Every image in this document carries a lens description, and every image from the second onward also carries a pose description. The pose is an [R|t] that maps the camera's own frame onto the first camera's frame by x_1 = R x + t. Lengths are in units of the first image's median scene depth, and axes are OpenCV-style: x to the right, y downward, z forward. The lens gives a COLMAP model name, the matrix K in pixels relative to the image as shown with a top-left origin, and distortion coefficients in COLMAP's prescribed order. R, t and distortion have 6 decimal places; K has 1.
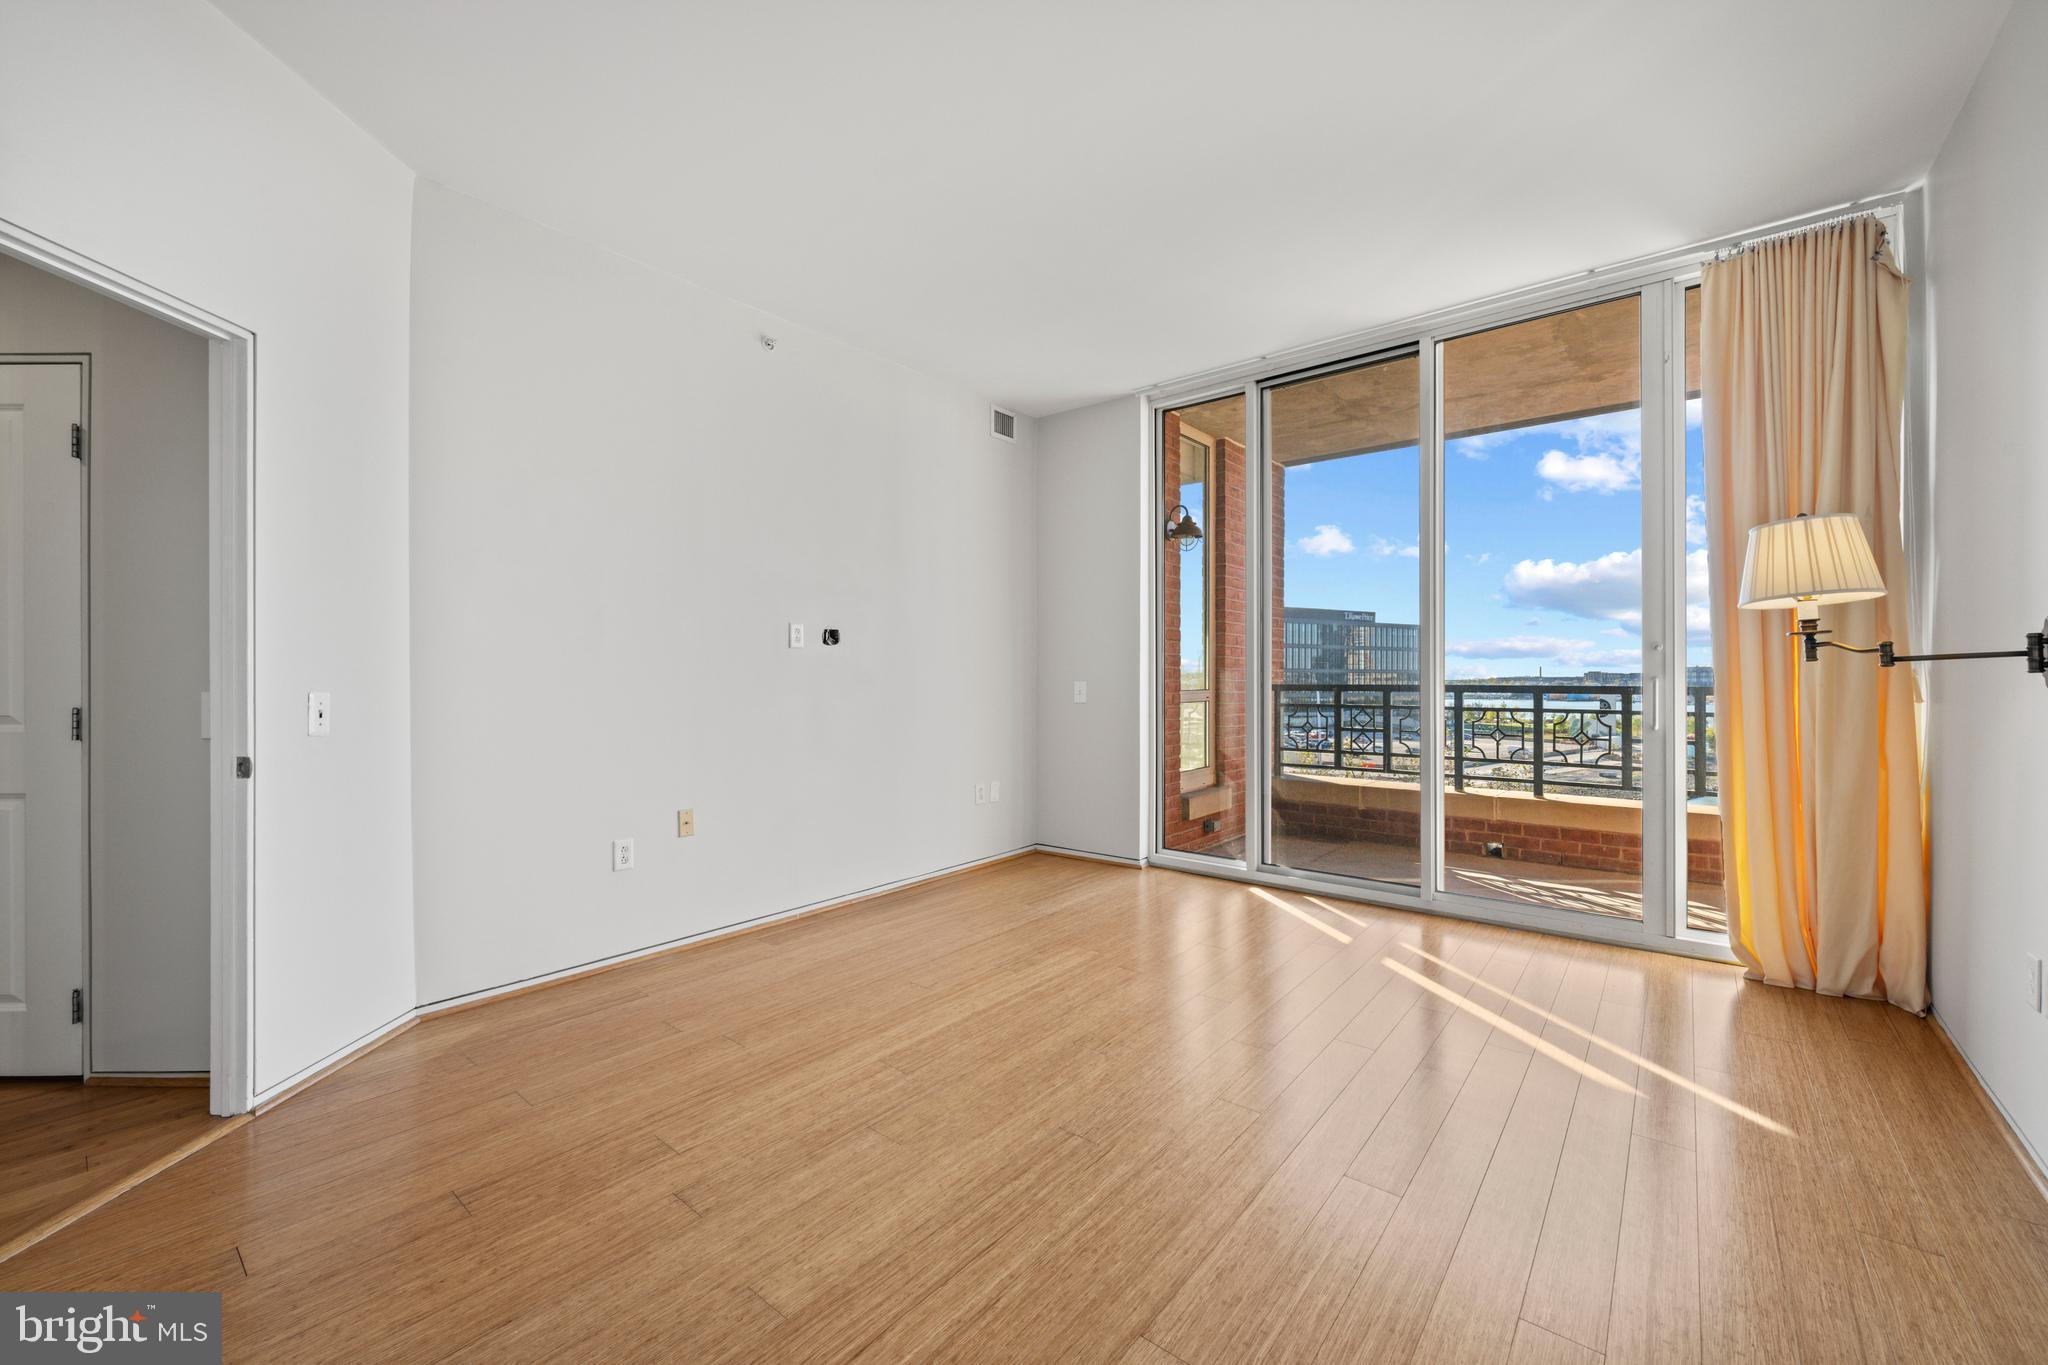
lens RADIAL K [[818.9, 0, 1018.9], [0, 818.9, 680.5], [0, 0, 1]] dist [0.000534, 0.000393]
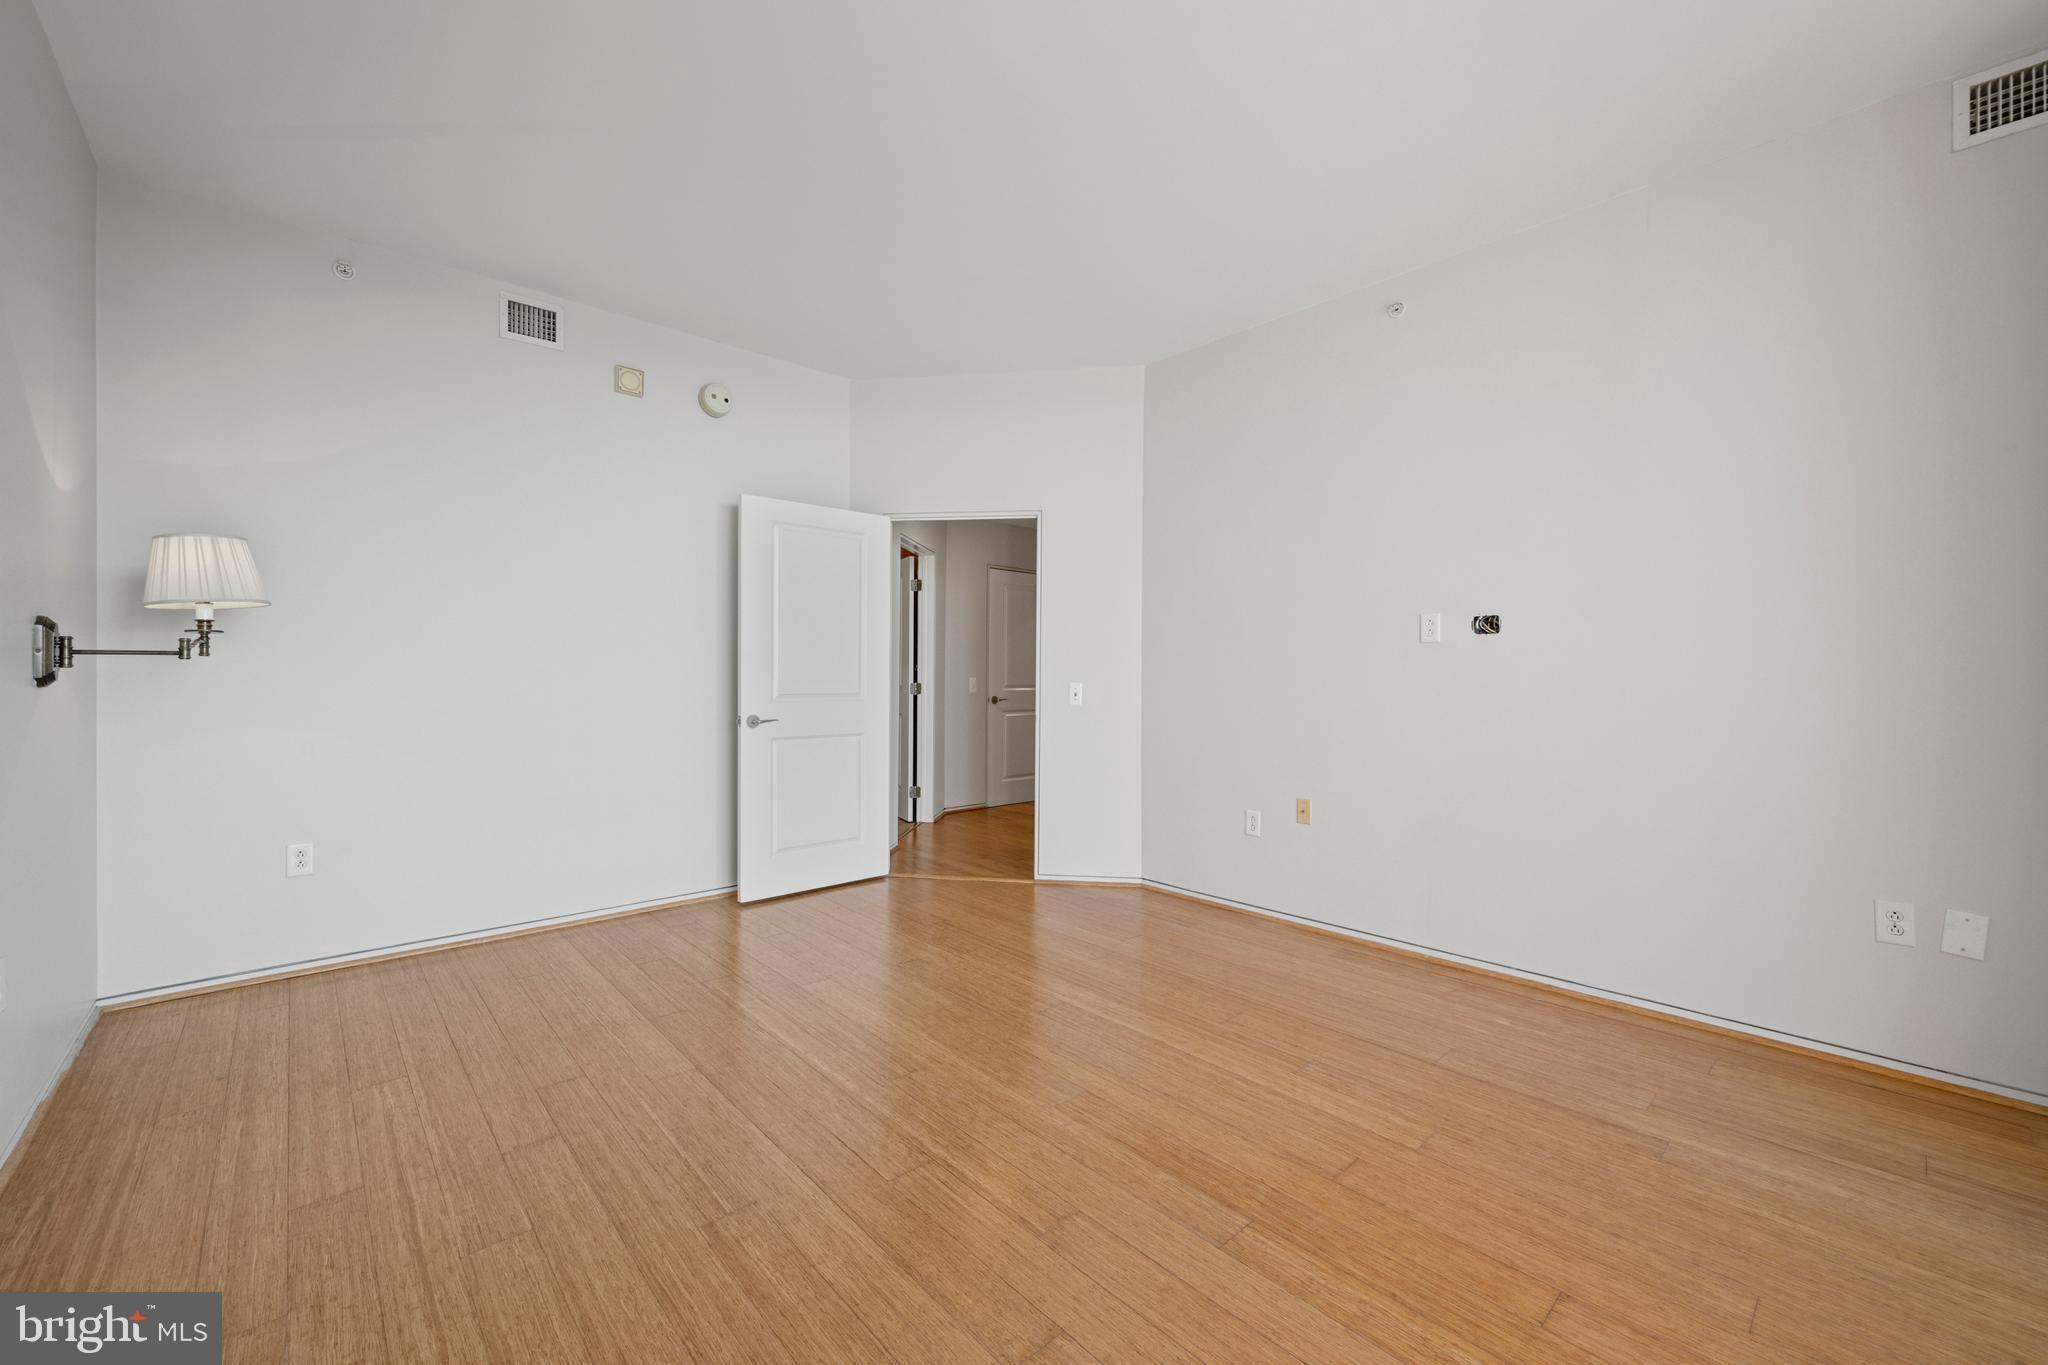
lens RADIAL K [[818.9, 0, 1019.9], [0, 818.9, 686.0], [0, 0, 1]] dist [0.000534, 0.000393]
pose [[-0.151810, 0.019428, -0.988219, 0.636425], [-0.008941, 0.999739, 0.021028, -0.008094], [0.988369, 0.012028, -0.151597, 0.715479]]
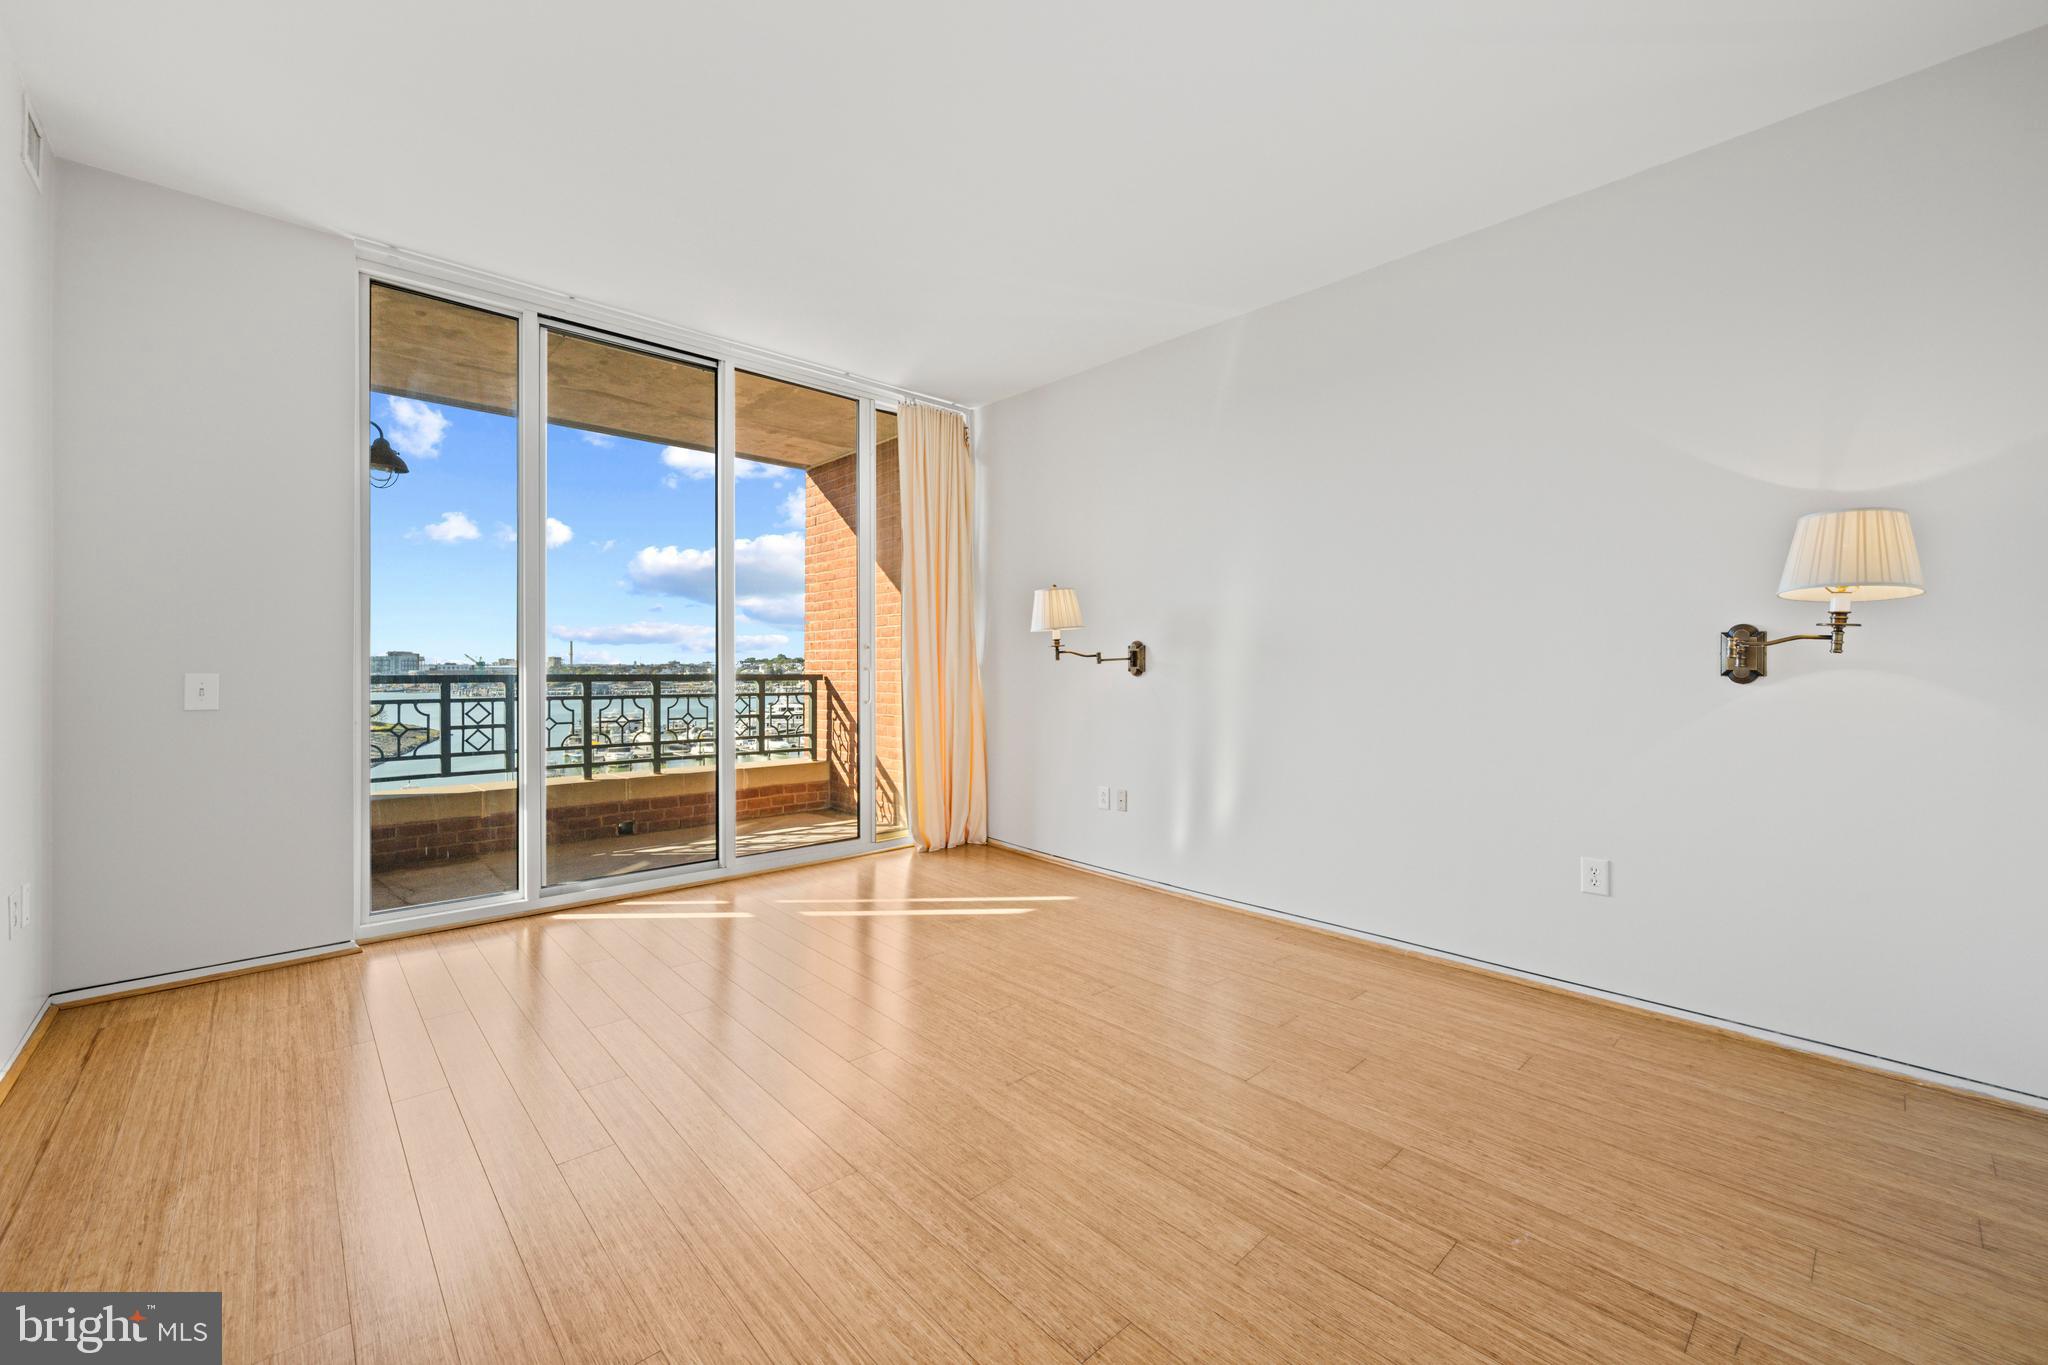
lens RADIAL K [[818.9, 0, 1036.8], [0, 818.9, 670.4], [0, 0, 1]] dist [0.000534, 0.000393]
pose [[0.118432, -0.002489, 0.992959, -0.560719], [0.000598, 0.999997, 0.002436, -0.002291], [-0.992962, 0.000306, 0.118433, 0.458927]]
